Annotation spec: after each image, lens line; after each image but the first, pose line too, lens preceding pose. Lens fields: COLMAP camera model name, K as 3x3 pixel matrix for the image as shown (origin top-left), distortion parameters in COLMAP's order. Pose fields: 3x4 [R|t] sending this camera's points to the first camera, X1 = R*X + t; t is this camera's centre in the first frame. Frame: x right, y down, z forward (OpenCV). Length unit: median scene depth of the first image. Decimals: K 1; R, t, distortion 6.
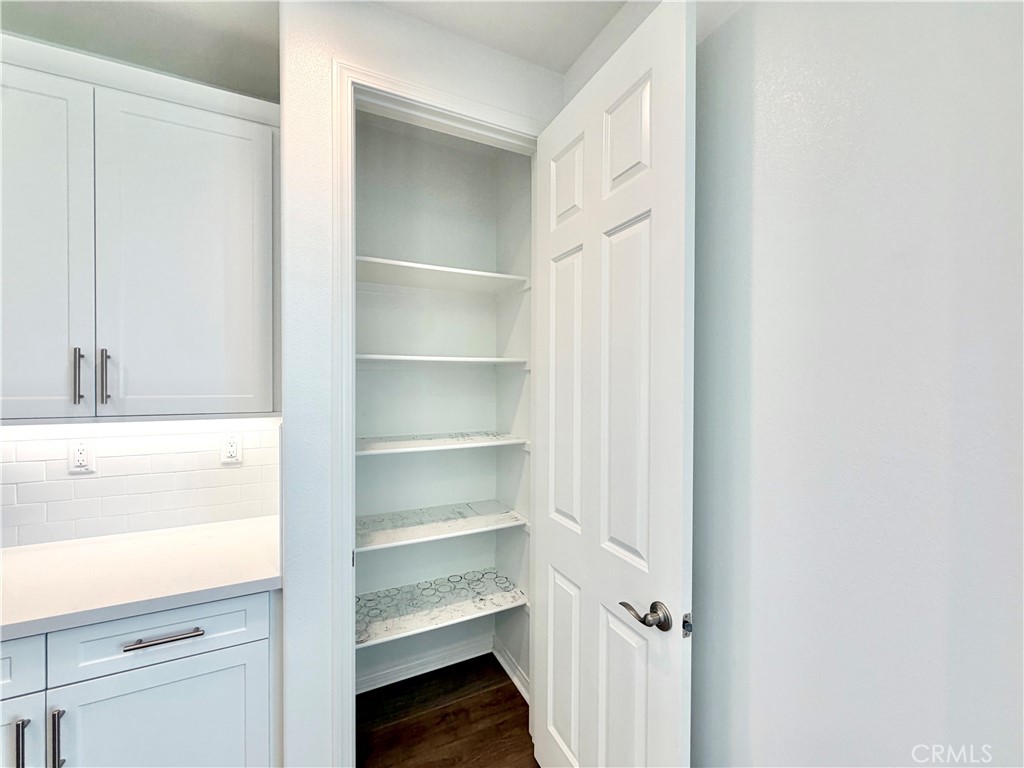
lens RADIAL K [[408.5, 0, 510.5], [0, 408.5, 383.6], [0, 0, 1]] dist [0.000418, 0.000292]
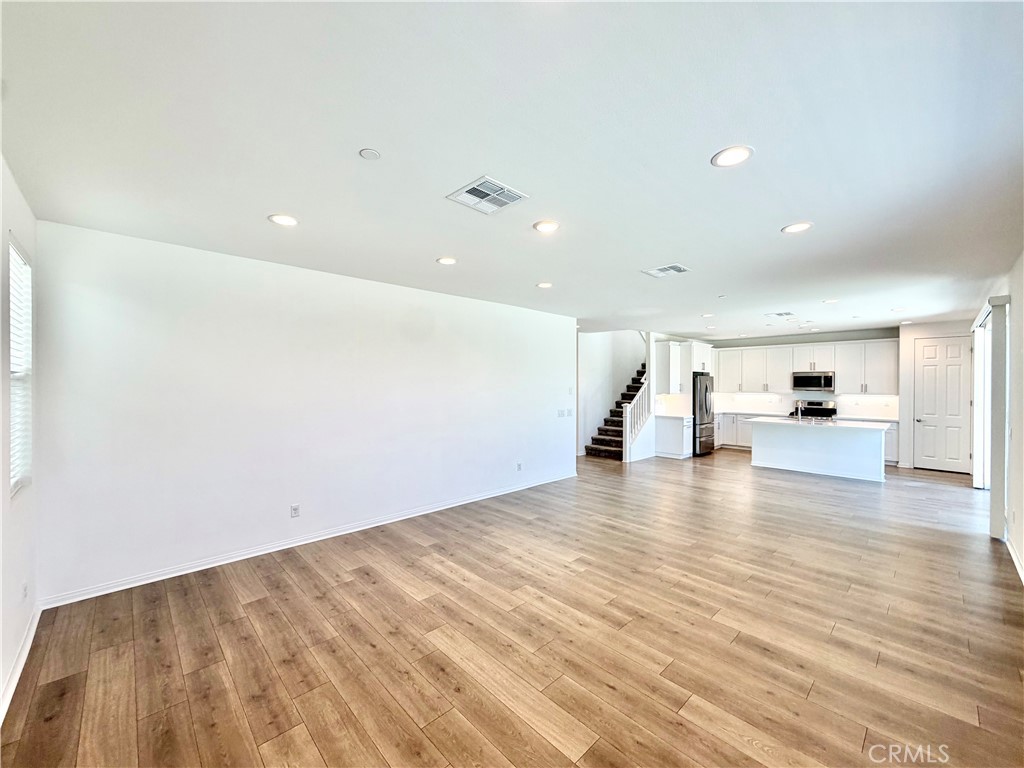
lens RADIAL K [[408.5, 0, 508.9], [0, 408.5, 387.2], [0, 0, 1]] dist [0.000418, 0.000292]
pose [[0.290907, 0.004151, -0.956742, 3.543675], [-0.005506, 0.999981, 0.002664, -0.018195], [0.956736, 0.004493, 0.290924, -6.282449]]
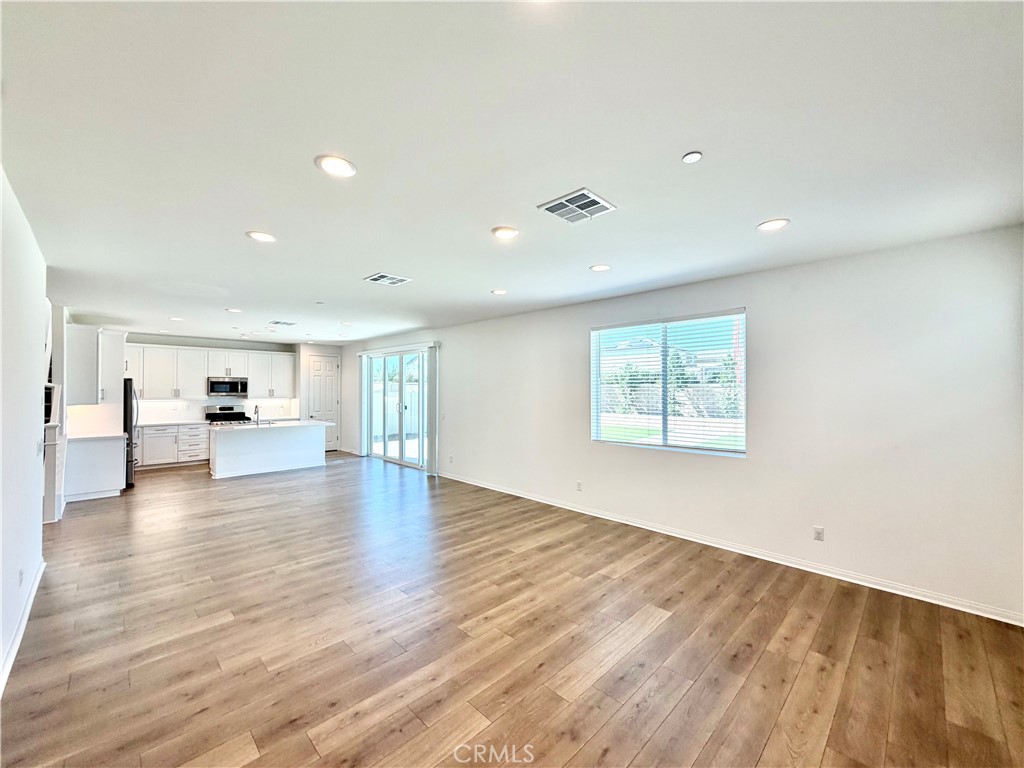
lens RADIAL K [[408.5, 0, 509.9], [0, 408.5, 384.0], [0, 0, 1]] dist [0.000418, 0.000292]
pose [[0.950107, 0.002588, 0.311914, 0.821959], [0.003651, 0.999805, -0.019415, -0.021008], [-0.311904, 0.019585, 0.949912, -7.553578]]
